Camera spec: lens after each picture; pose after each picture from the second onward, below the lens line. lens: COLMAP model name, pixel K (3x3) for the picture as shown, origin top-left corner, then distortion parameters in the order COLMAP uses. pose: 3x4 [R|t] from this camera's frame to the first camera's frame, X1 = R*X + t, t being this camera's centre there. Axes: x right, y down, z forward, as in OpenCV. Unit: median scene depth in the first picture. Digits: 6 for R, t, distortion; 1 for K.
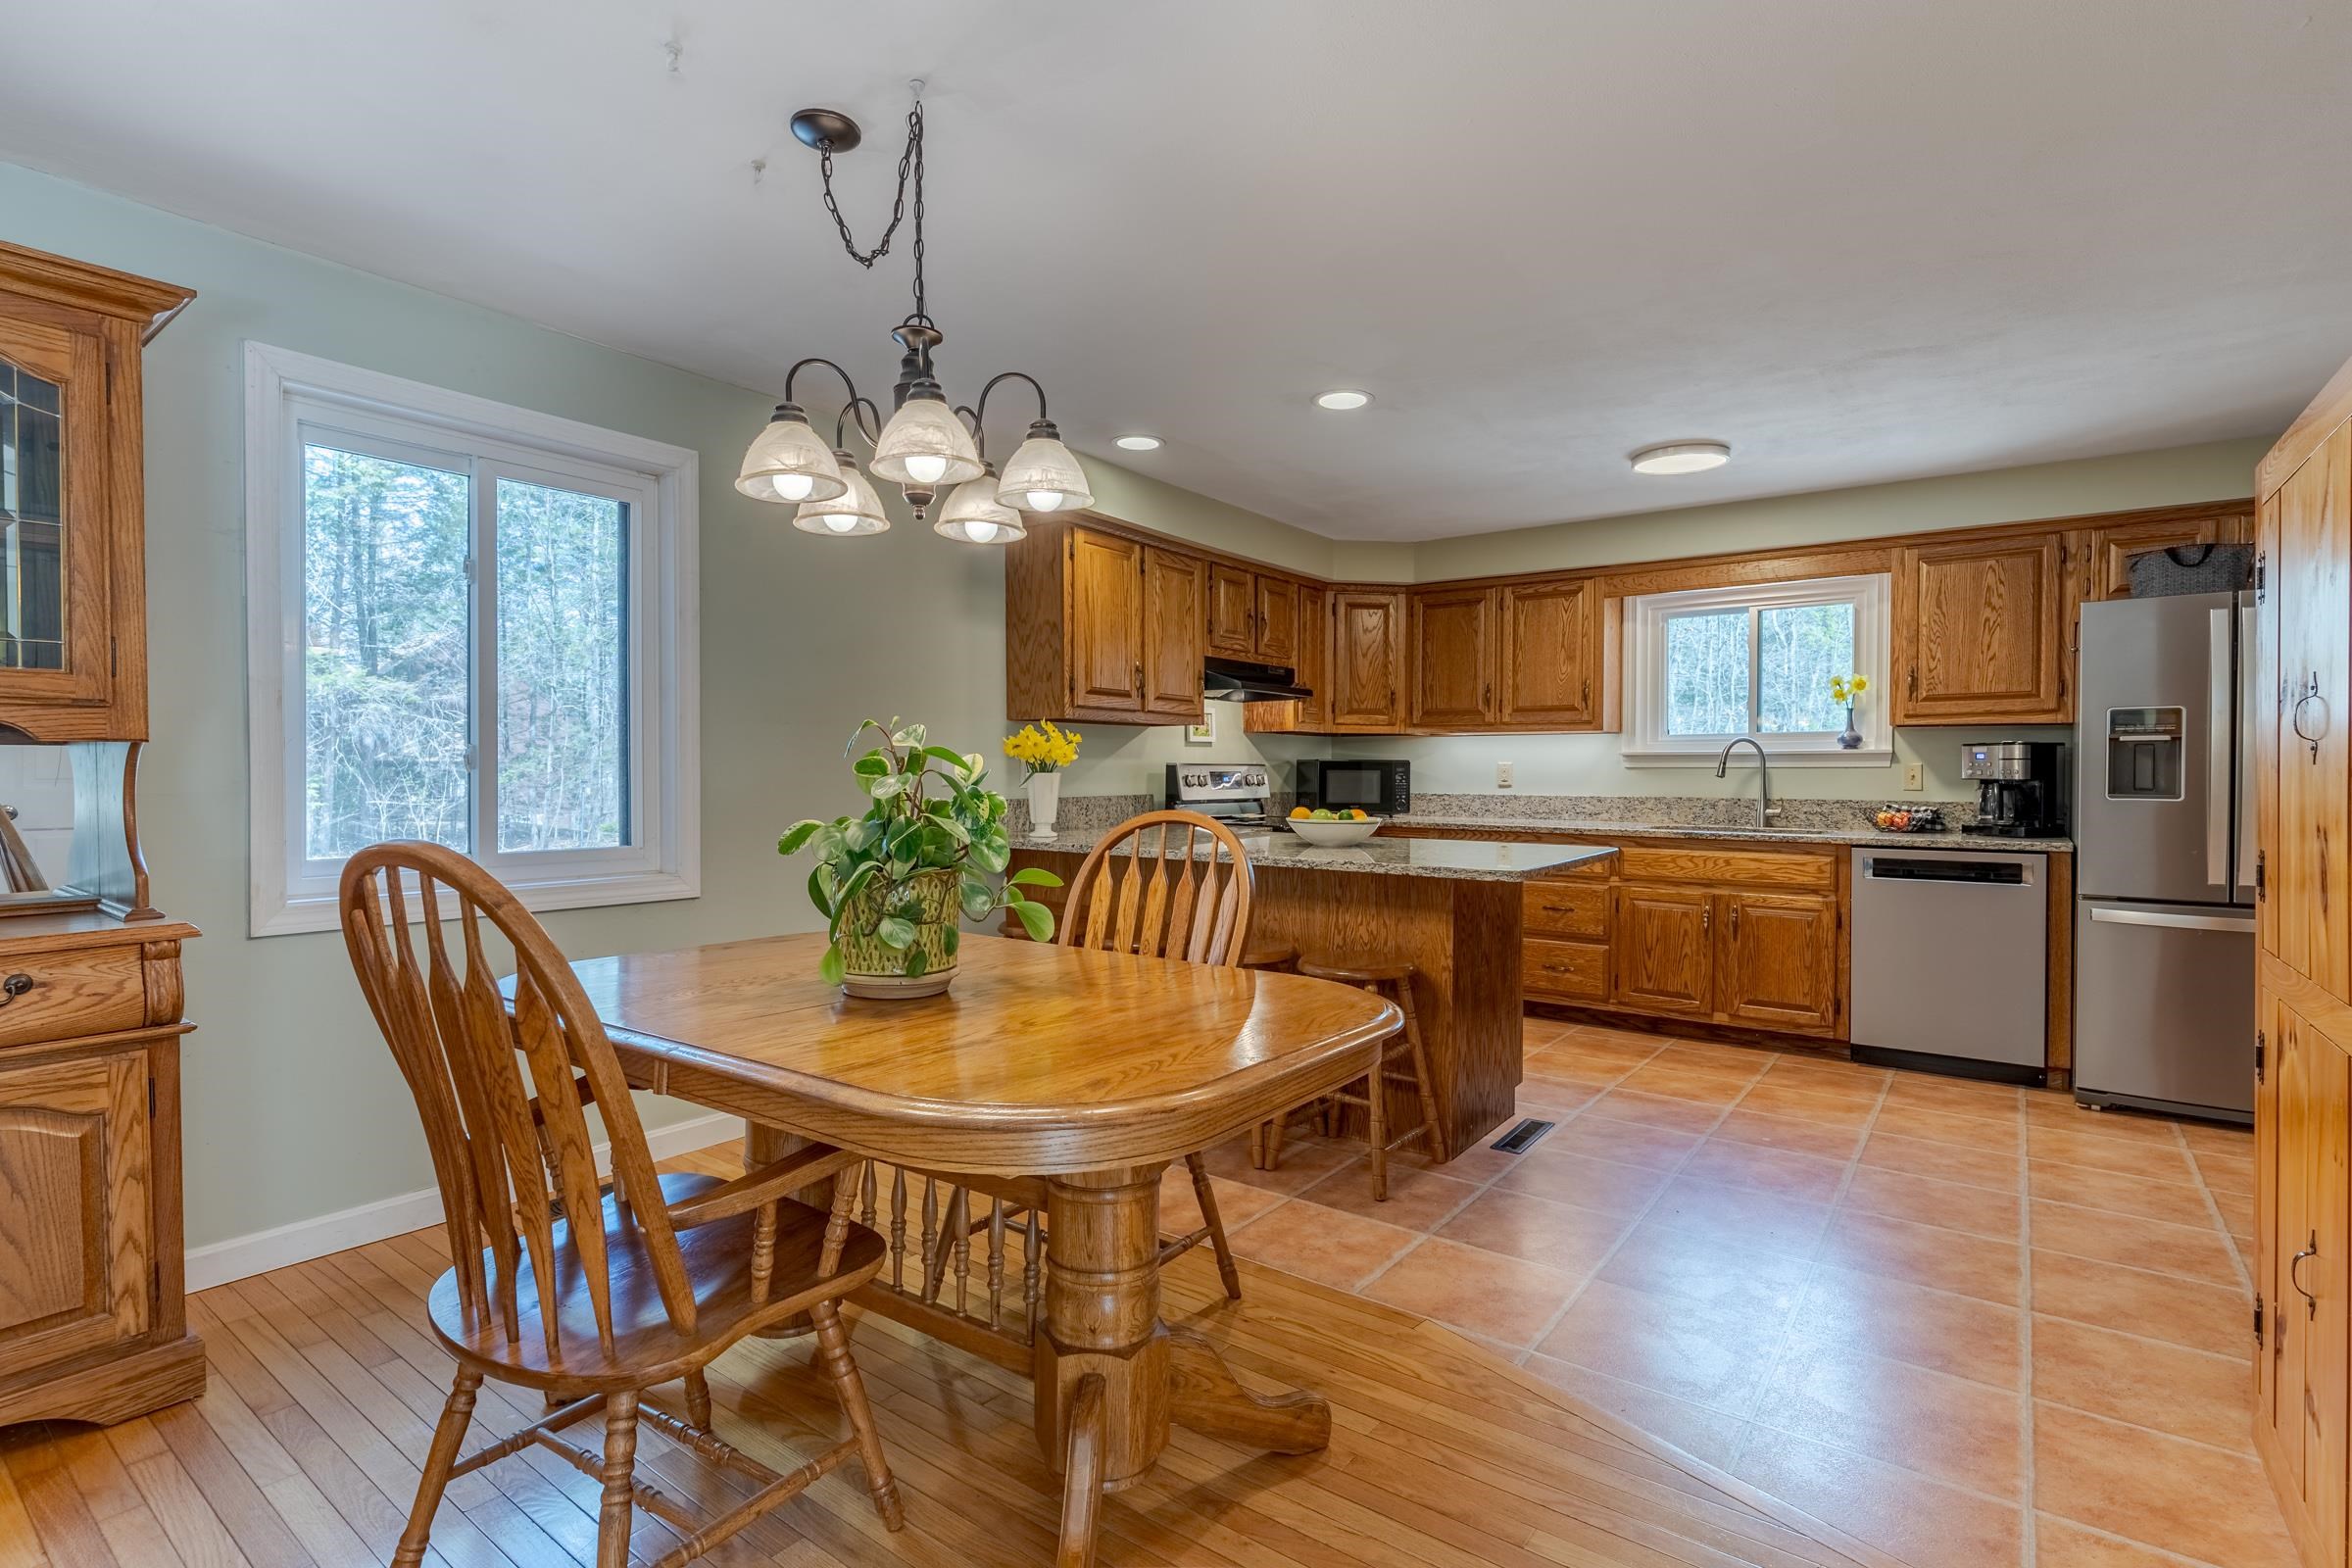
lens RADIAL K [[1120.7, 0, 1172.7], [0, 1120.7, 785.5], [0, 0, 1]] dist [0.002346, -0.001925]
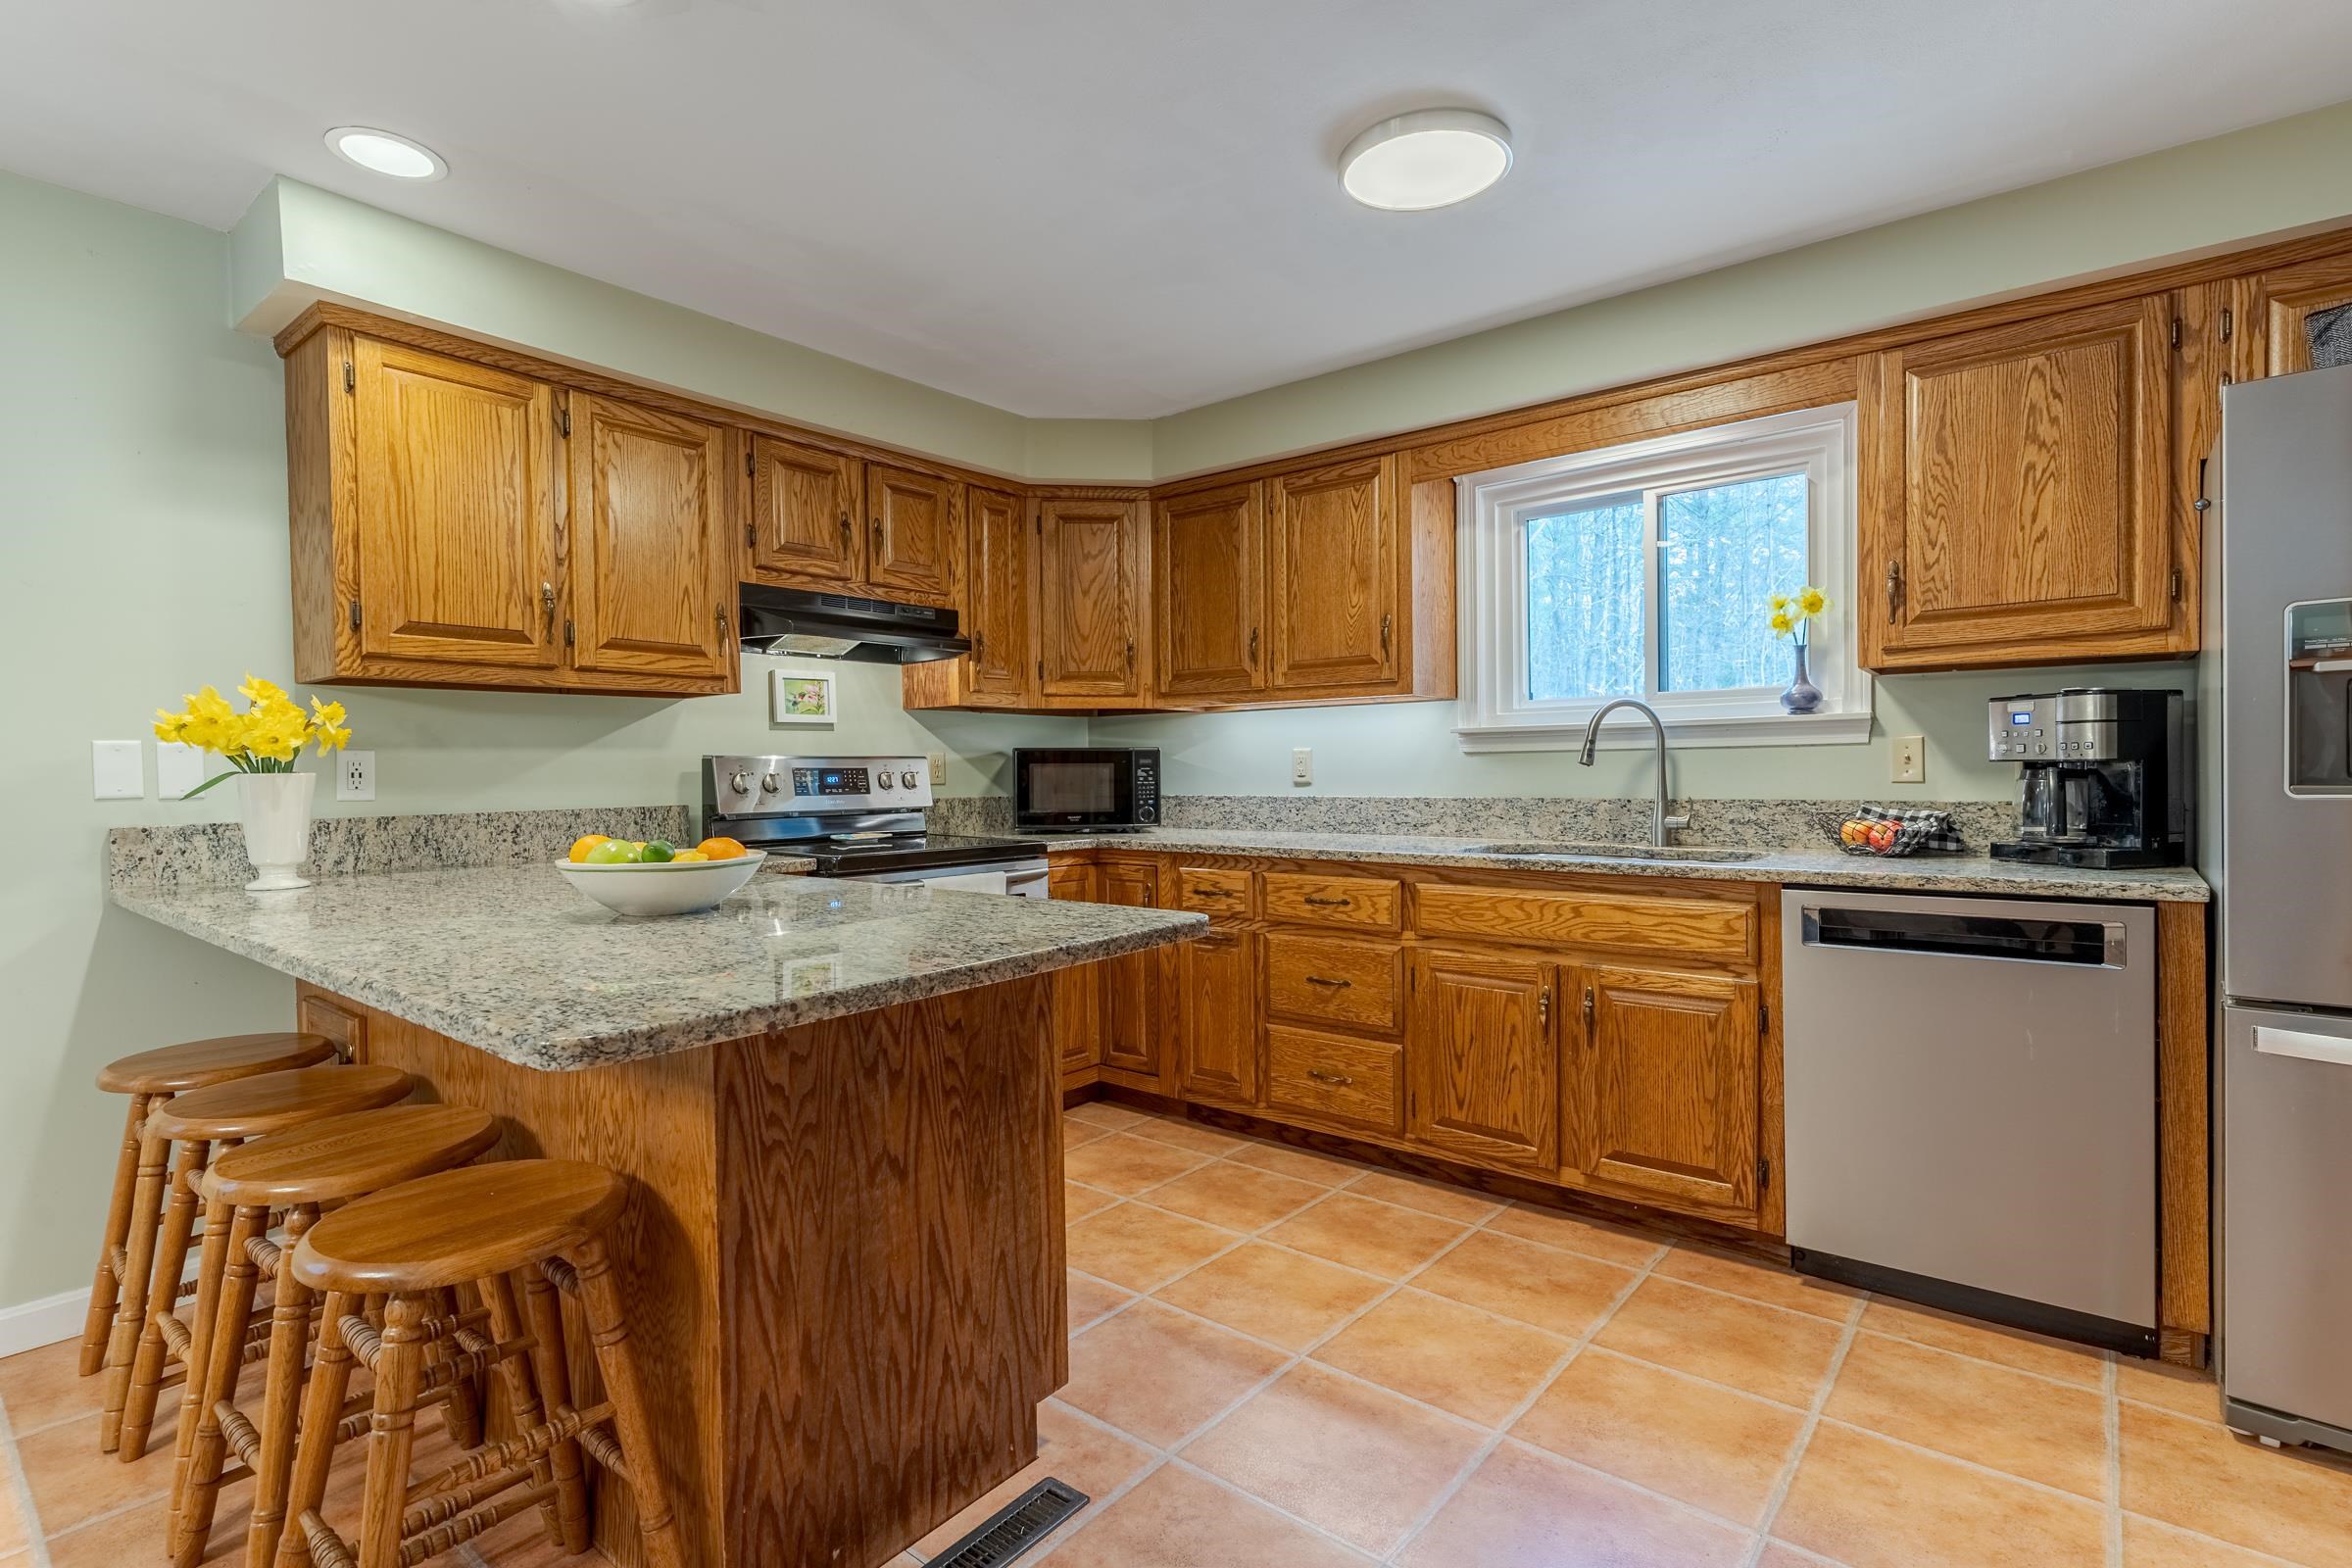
lens RADIAL K [[1120.7, 0, 1174.4], [0, 1120.7, 787.2], [0, 0, 1]] dist [0.002346, -0.001925]
pose [[0.999069, -0.013875, -0.040838, 0.305958], [0.013902, 0.999903, 0.000379, 0.001294], [0.040829, -0.000947, 0.999166, 0.405728]]
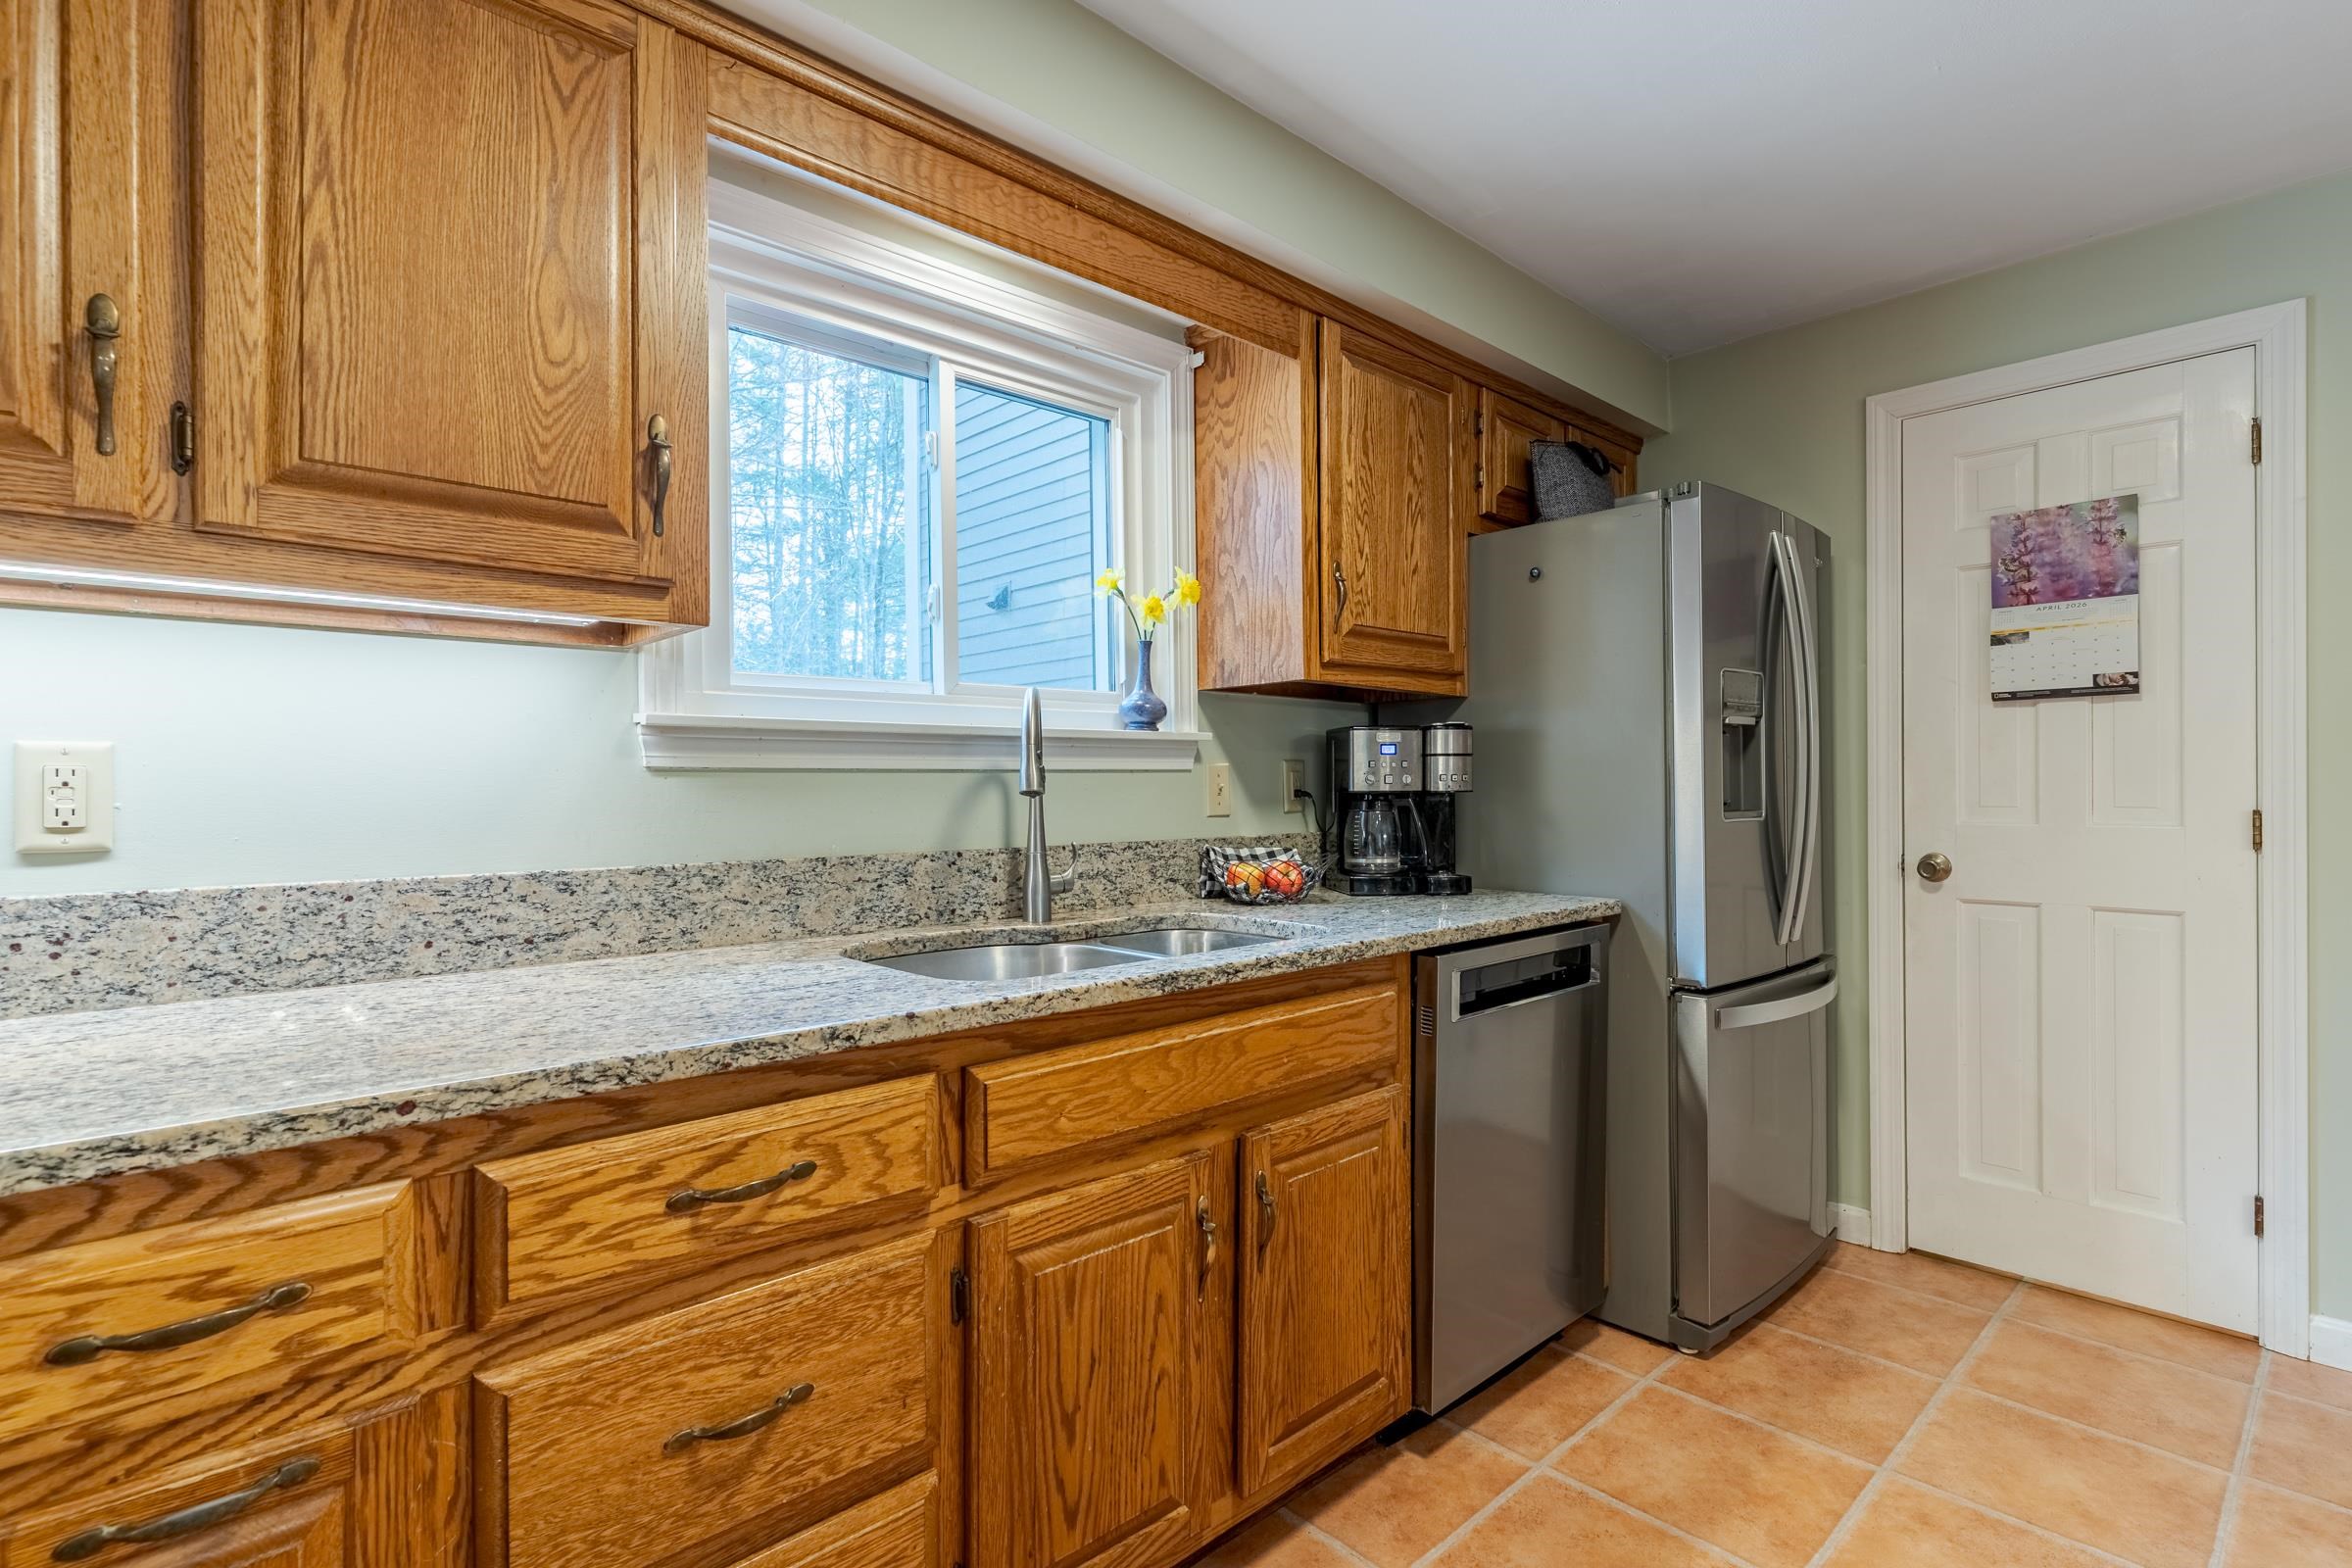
lens RADIAL K [[1120.7, 0, 1181.1], [0, 1120.7, 788.4], [0, 0, 1]] dist [0.002346, -0.001925]
pose [[0.175807, -0.005370, 0.984410, 0.158512], [0.020625, 0.999786, 0.001771, -0.009766], [-0.984209, 0.019992, 0.175880, 0.939487]]
